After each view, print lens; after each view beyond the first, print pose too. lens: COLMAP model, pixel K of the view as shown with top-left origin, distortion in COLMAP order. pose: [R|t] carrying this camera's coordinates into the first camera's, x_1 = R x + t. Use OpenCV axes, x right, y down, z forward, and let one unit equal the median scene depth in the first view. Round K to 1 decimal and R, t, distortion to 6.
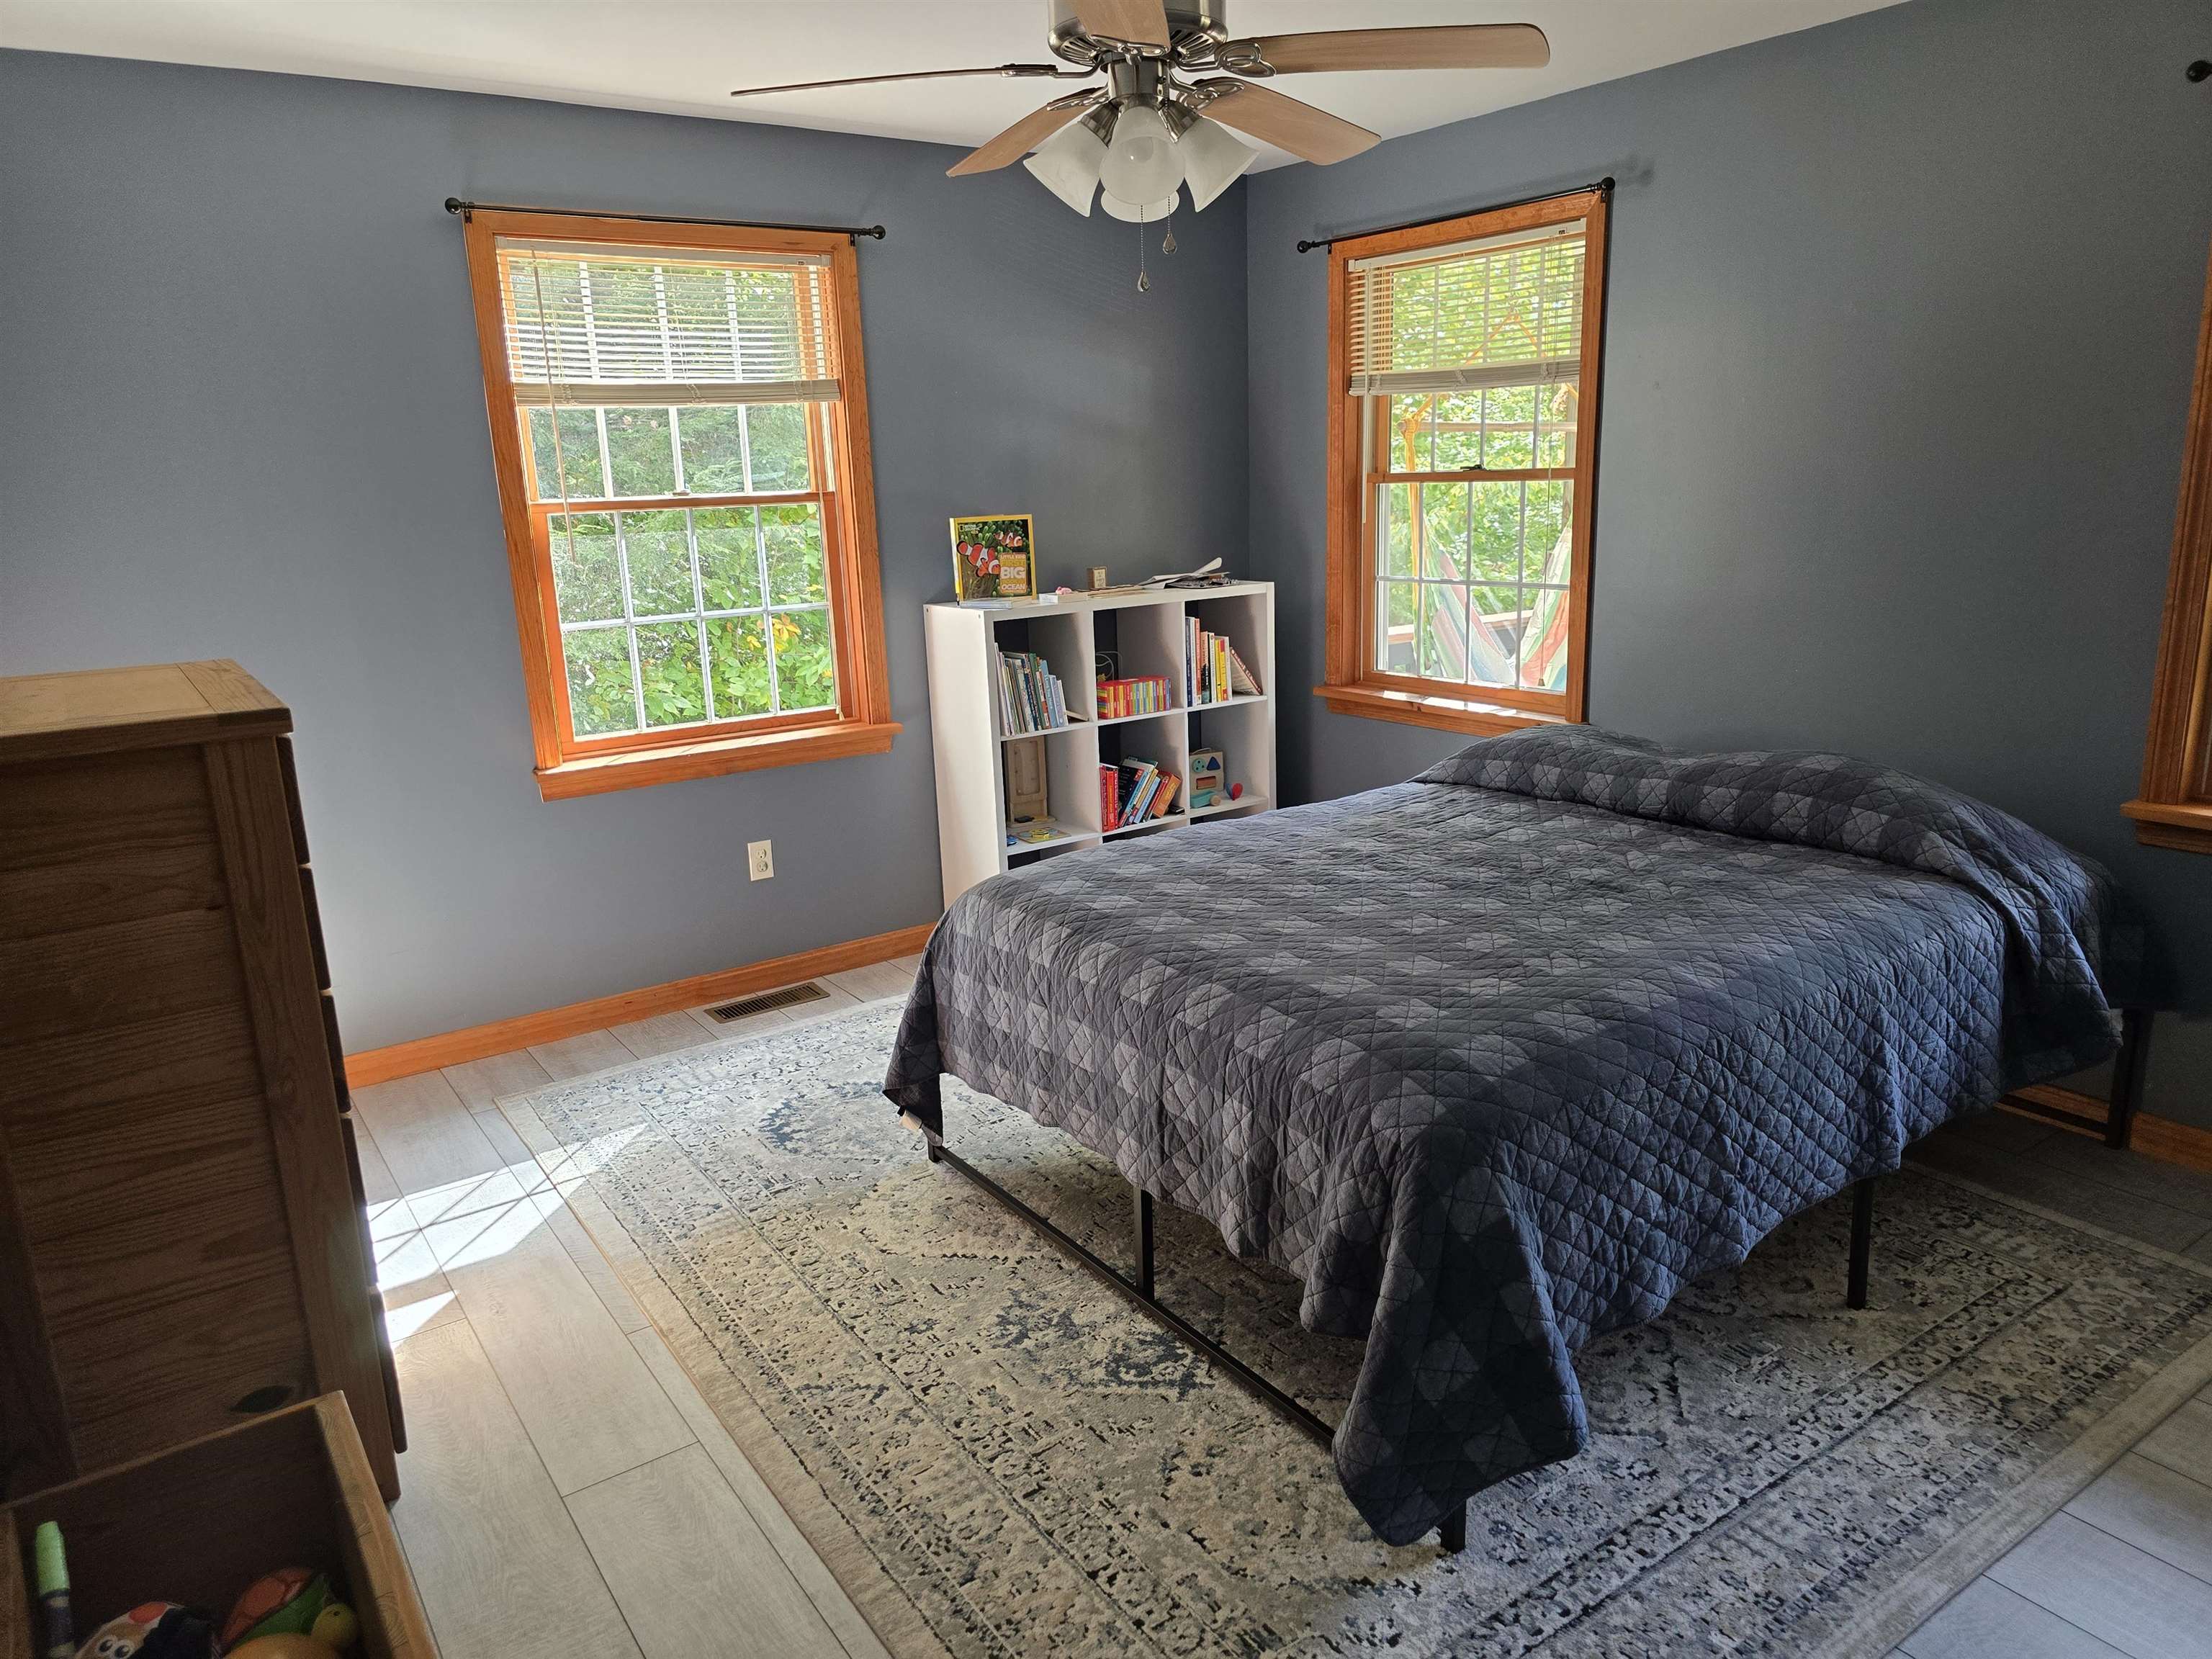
lens RADIAL K [[1482.7, 0, 1109.5], [0, 1482.7, 819.6], [0, 0, 1]] dist [0.058640, -0.048291]
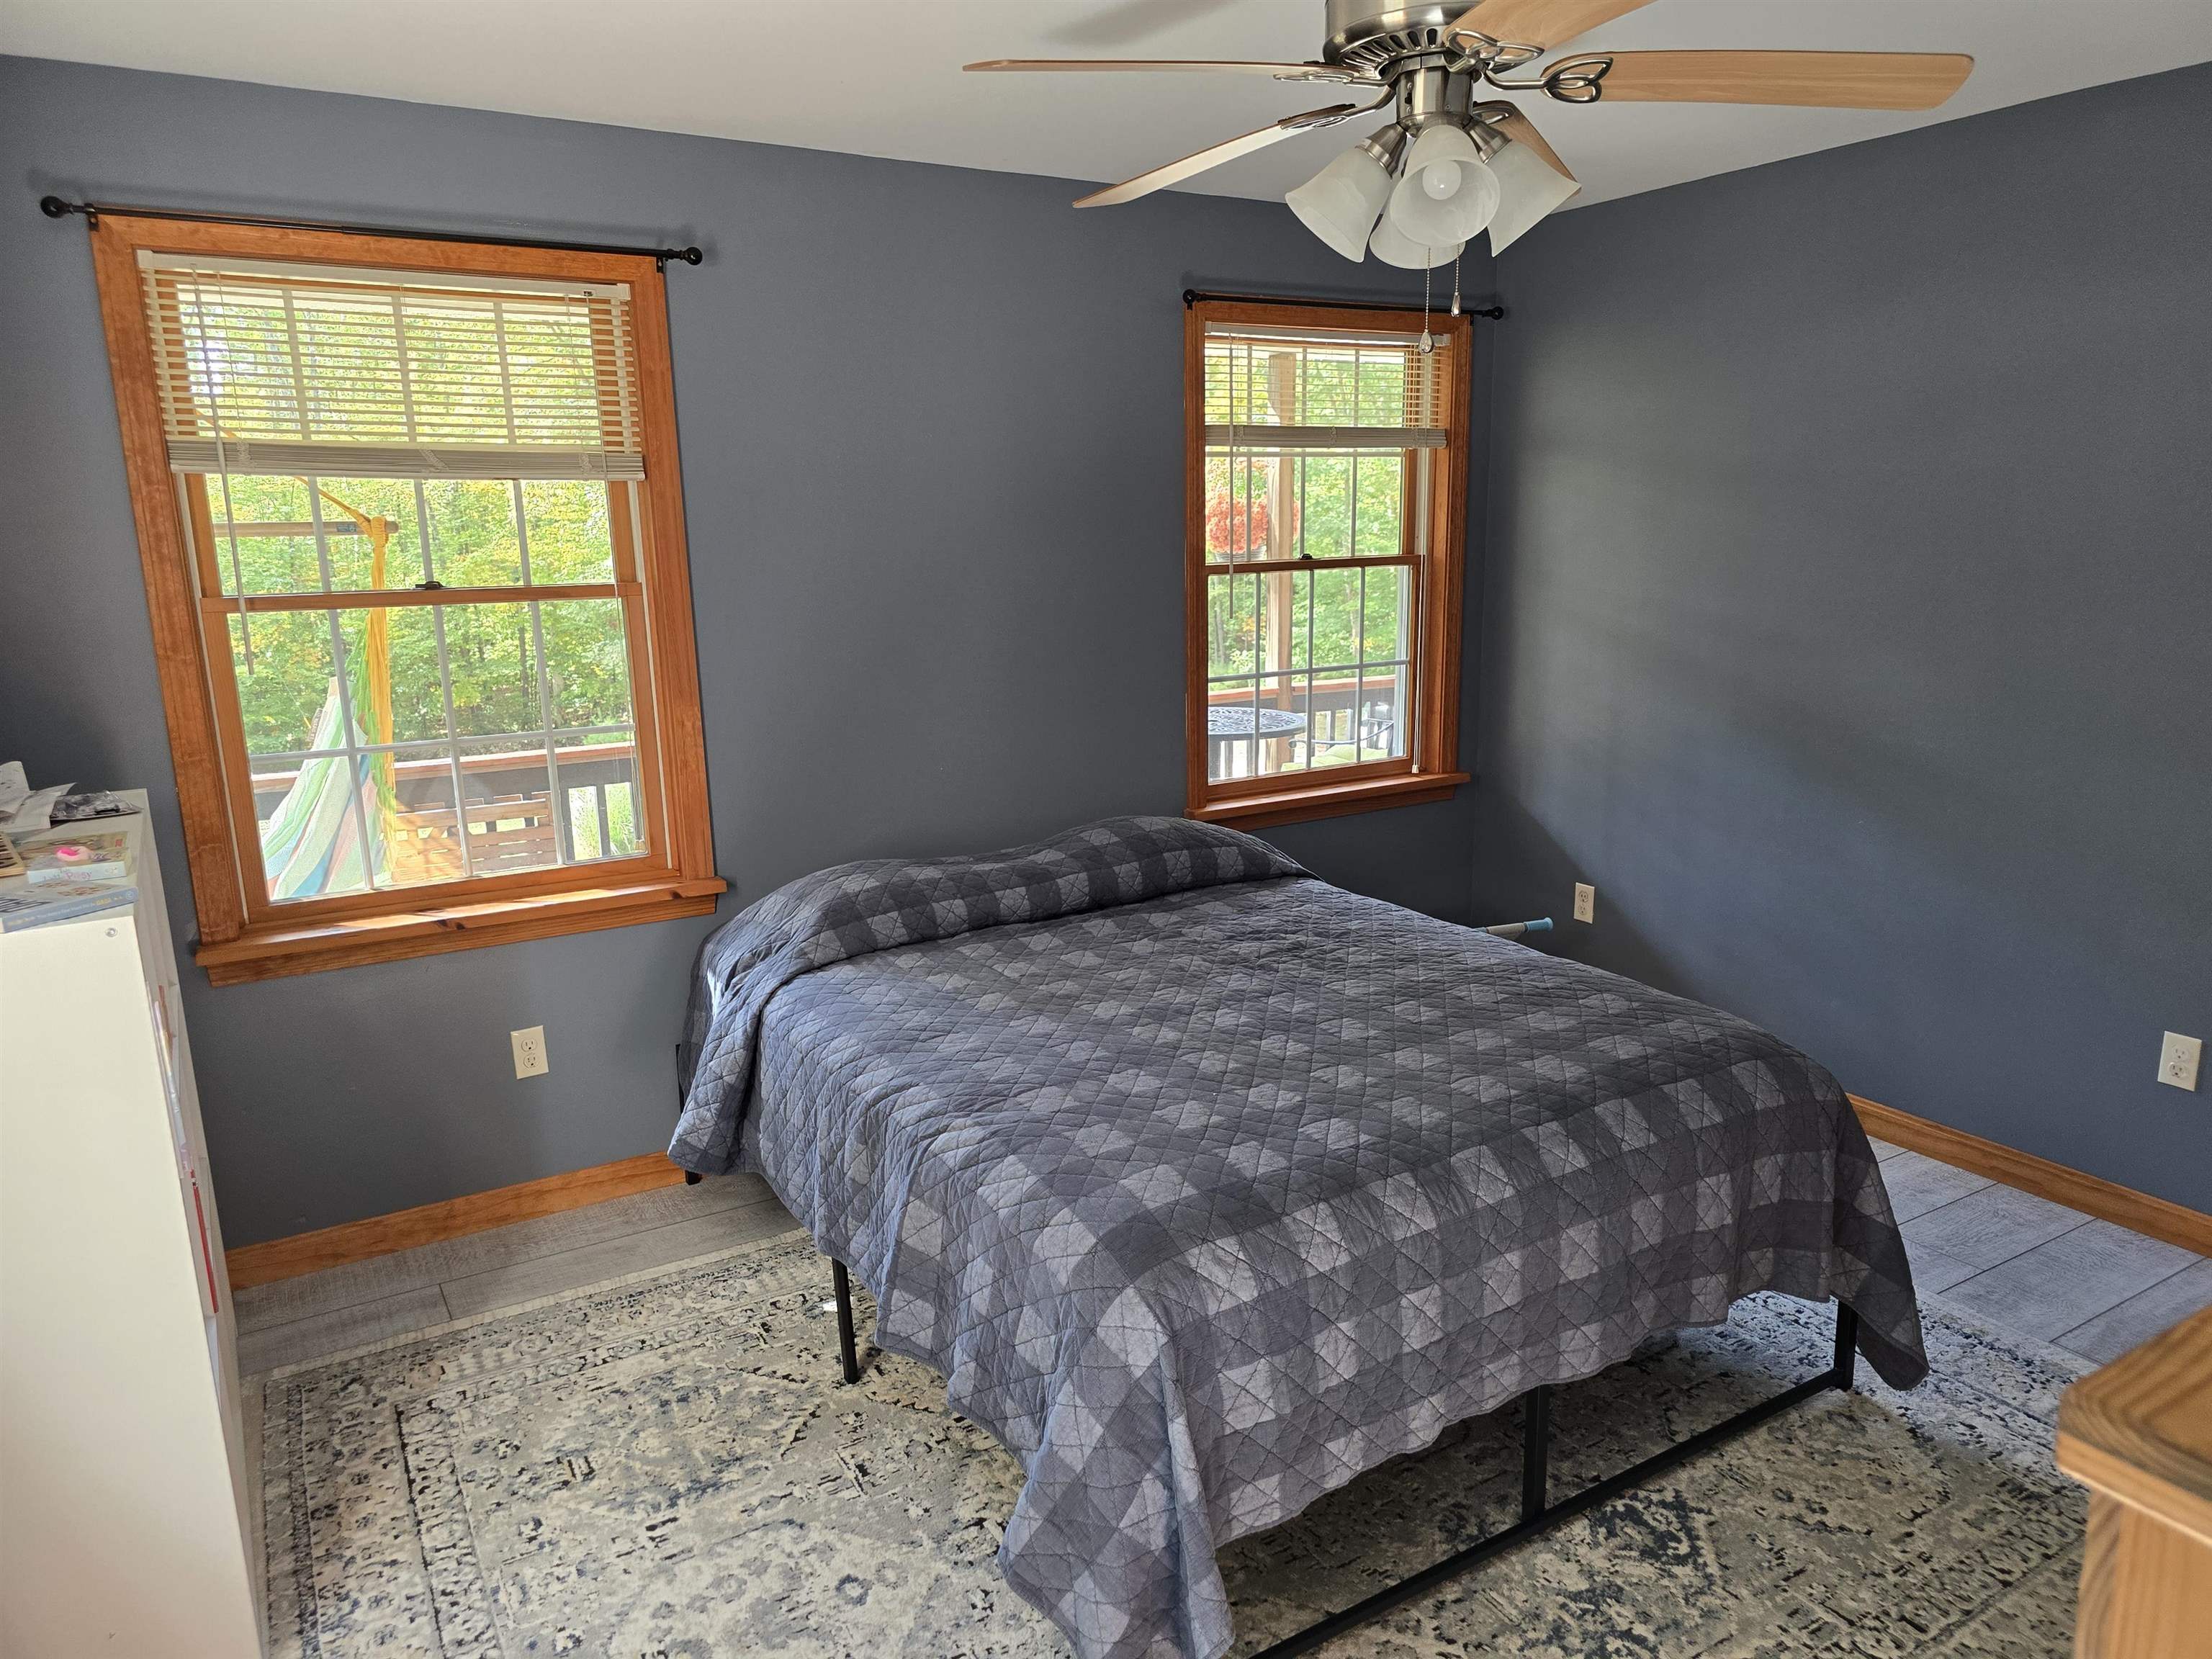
lens RADIAL K [[1482.7, 0, 1112.0], [0, 1482.7, 849.3], [0, 0, 1]] dist [0.058640, -0.048291]
pose [[0.064151, -0.188268, 0.980020, -0.728483], [0.251900, 0.953297, 0.166645, -0.240115], [-0.965625, 0.236177, 0.108579, 1.000177]]
